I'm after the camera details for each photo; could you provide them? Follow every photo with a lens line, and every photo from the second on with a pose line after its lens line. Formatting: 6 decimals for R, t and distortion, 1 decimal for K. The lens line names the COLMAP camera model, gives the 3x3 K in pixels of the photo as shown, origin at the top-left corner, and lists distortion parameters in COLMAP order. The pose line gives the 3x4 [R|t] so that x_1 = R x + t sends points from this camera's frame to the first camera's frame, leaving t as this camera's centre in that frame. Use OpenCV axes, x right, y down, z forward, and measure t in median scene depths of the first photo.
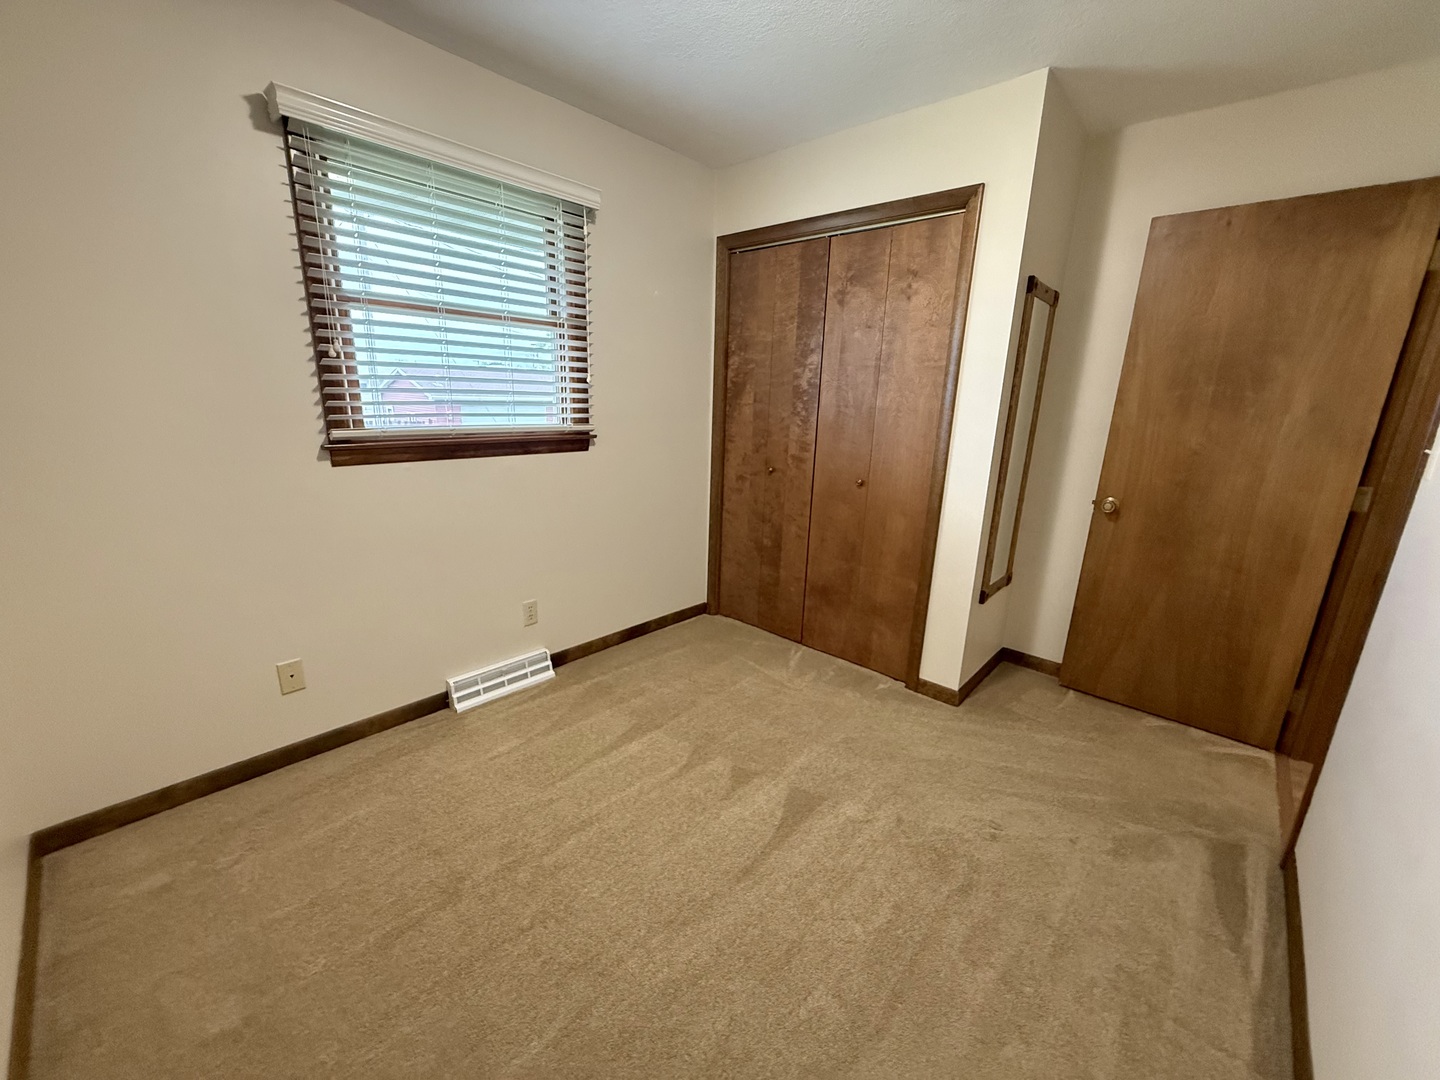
lens RADIAL K [[573.4, 0, 719.8], [0, 573.4, 543.3], [0, 0, 1]] dist [-0.000285, -0.000072]
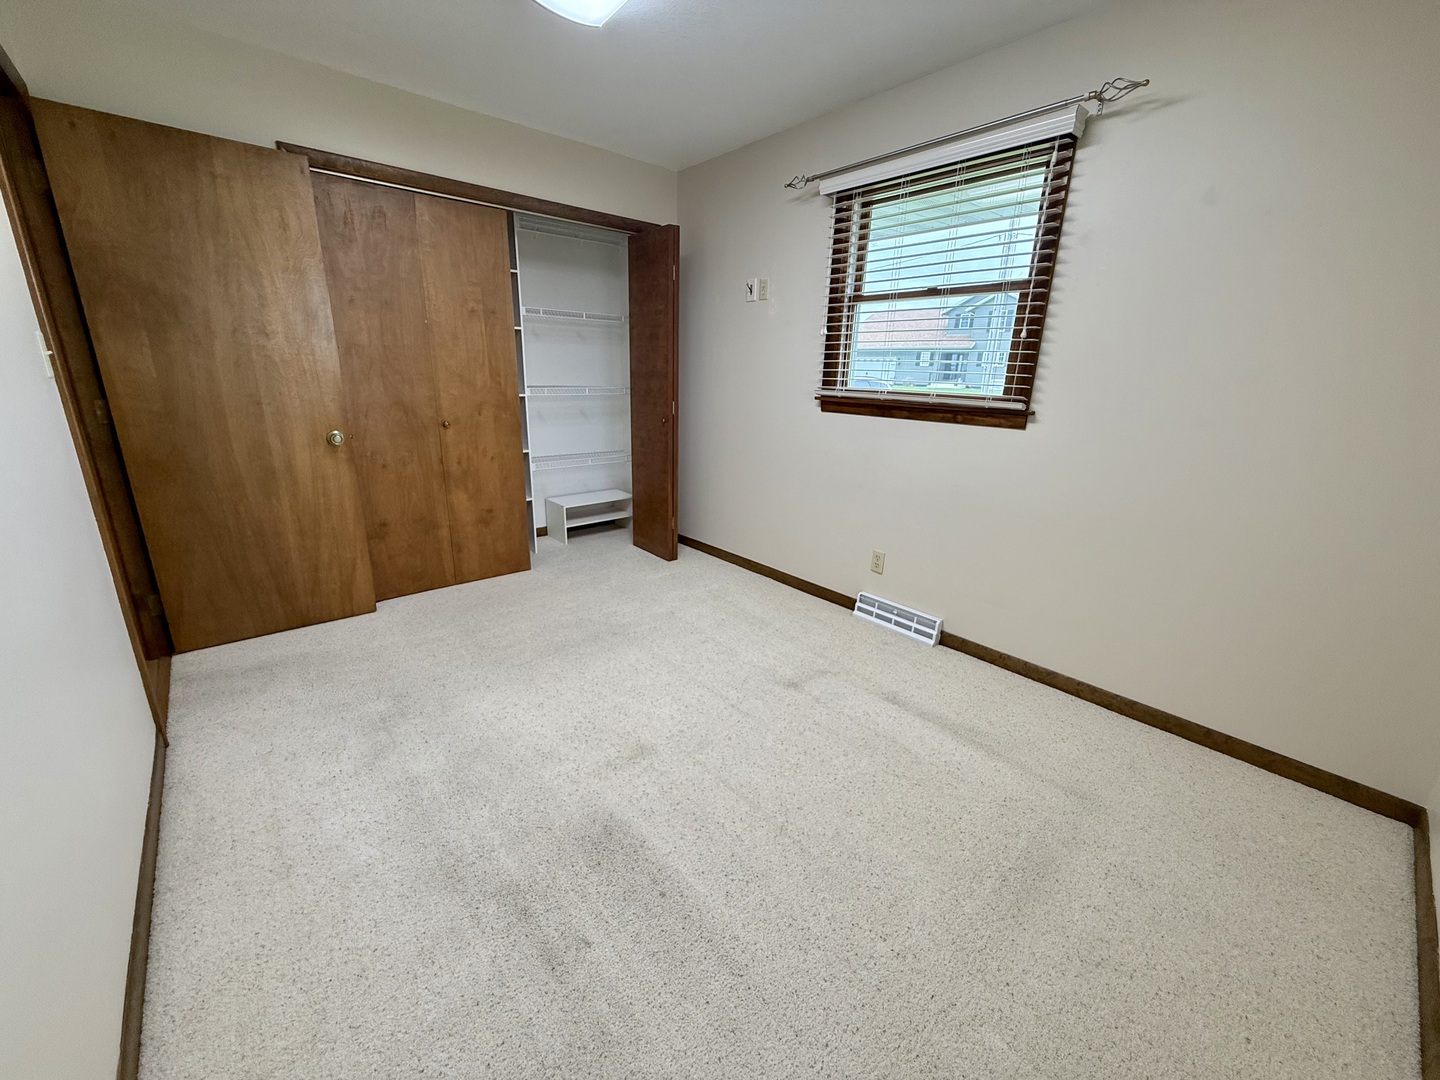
lens RADIAL K [[573.4, 0, 719.8], [0, 573.4, 543.3], [0, 0, 1]] dist [-0.000285, -0.000072]
pose [[-0.120211, 0.278209, -0.952969, 0.728177], [-0.257992, 0.918194, 0.300601, -0.155727], [0.958639, 0.281994, -0.038601, 0.698652]]
